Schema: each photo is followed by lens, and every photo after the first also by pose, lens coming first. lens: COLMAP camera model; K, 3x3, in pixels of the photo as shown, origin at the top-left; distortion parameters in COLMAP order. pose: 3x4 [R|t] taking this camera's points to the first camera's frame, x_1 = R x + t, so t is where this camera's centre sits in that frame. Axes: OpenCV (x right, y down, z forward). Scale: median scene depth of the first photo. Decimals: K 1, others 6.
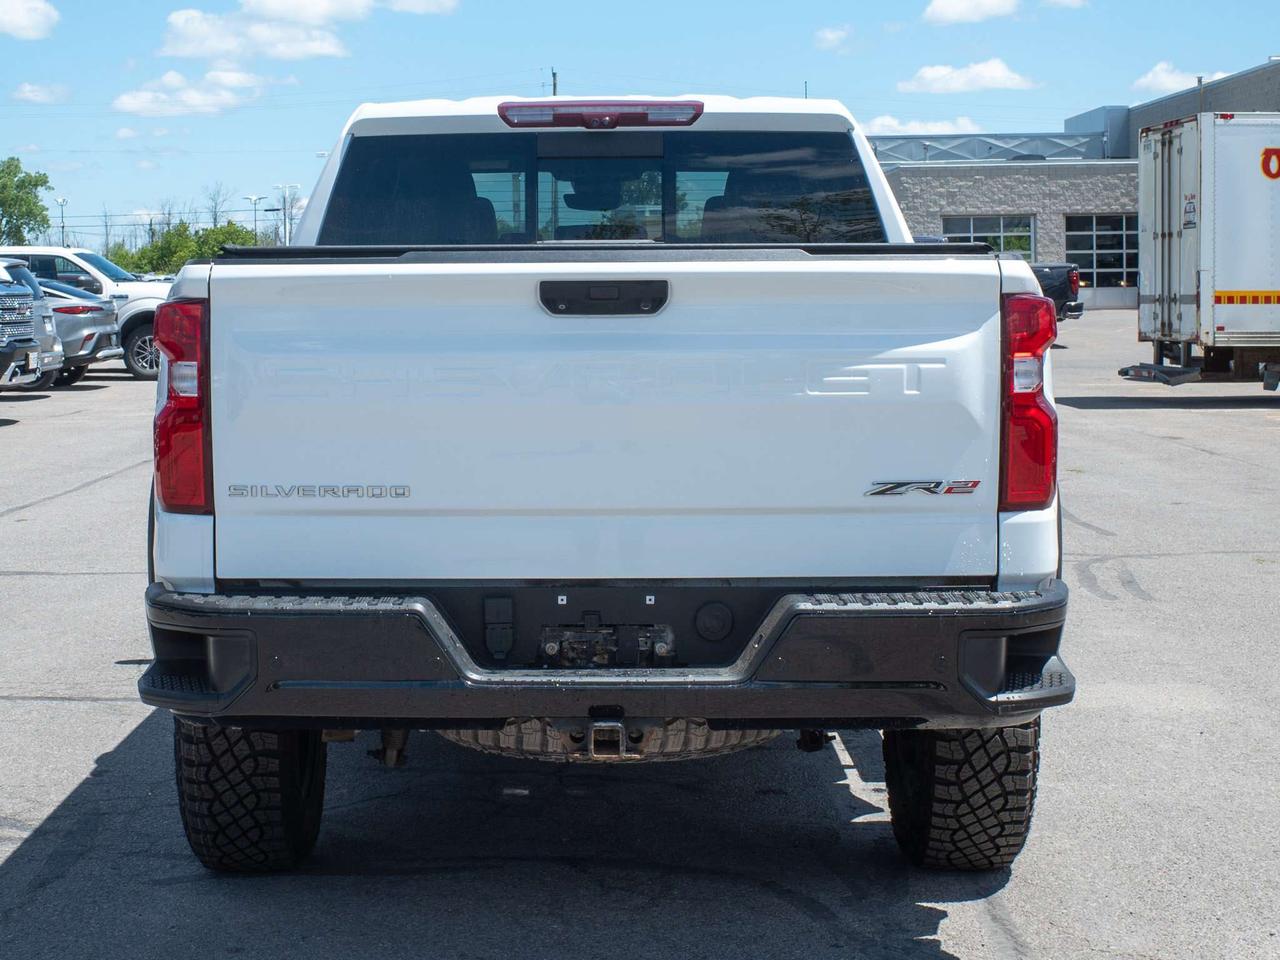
lens RADIAL K [[2404.0, 0, 653.5], [0, 2404.0, 417.0], [0, 0, 1]] dist [0.060676, 0.000000]
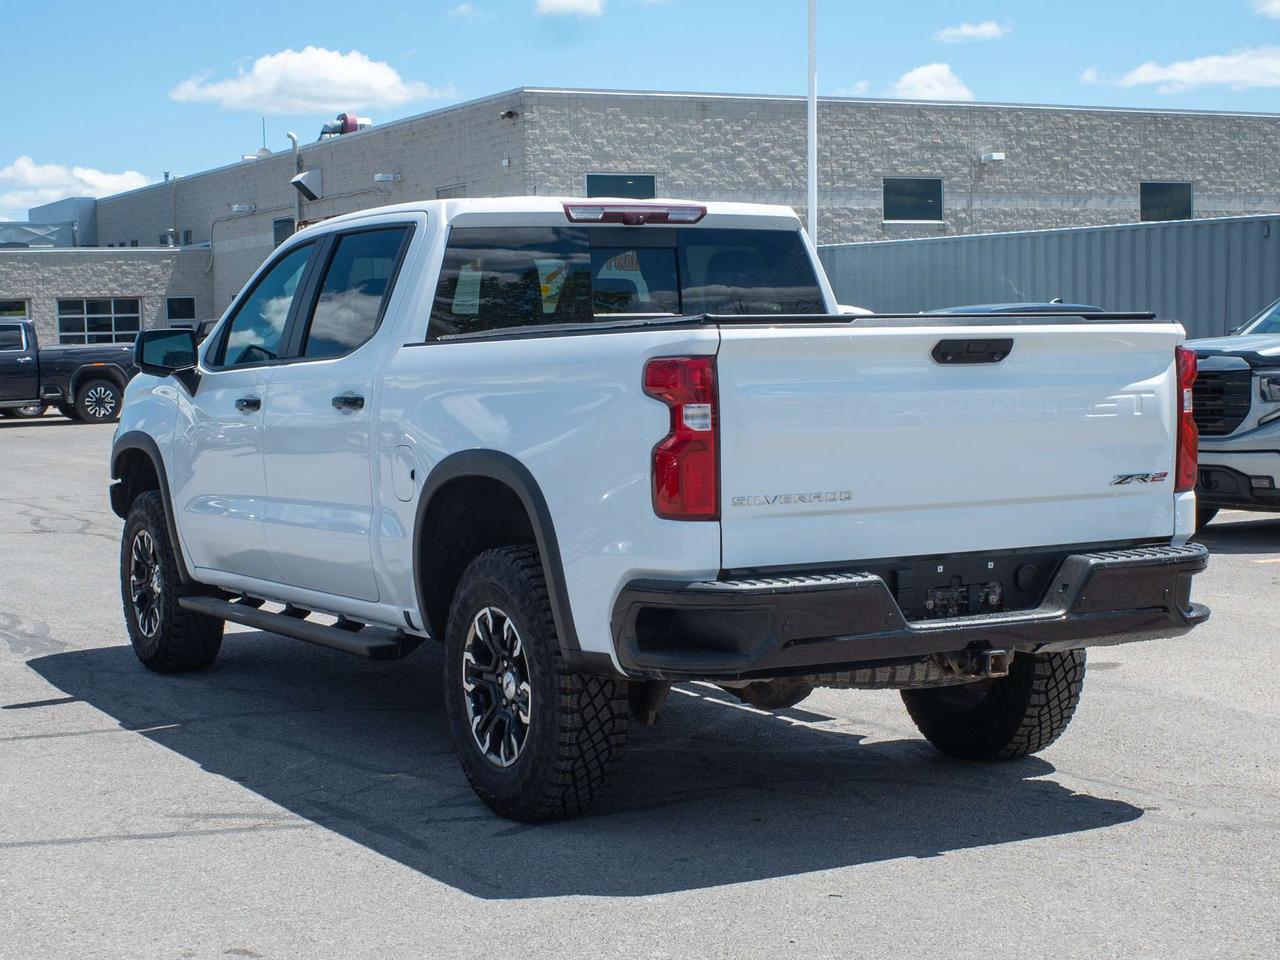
lens RADIAL K [[2404.0, 0, 571.6], [0, 2404.0, 501.2], [0, 0, 1]] dist [0.060676, 0.000000]
pose [[0.843035, -0.040261, 0.536350, -0.950333], [0.040199, 0.999122, 0.011815, 0.011669], [-0.536355, 0.011601, 0.843913, -0.062228]]
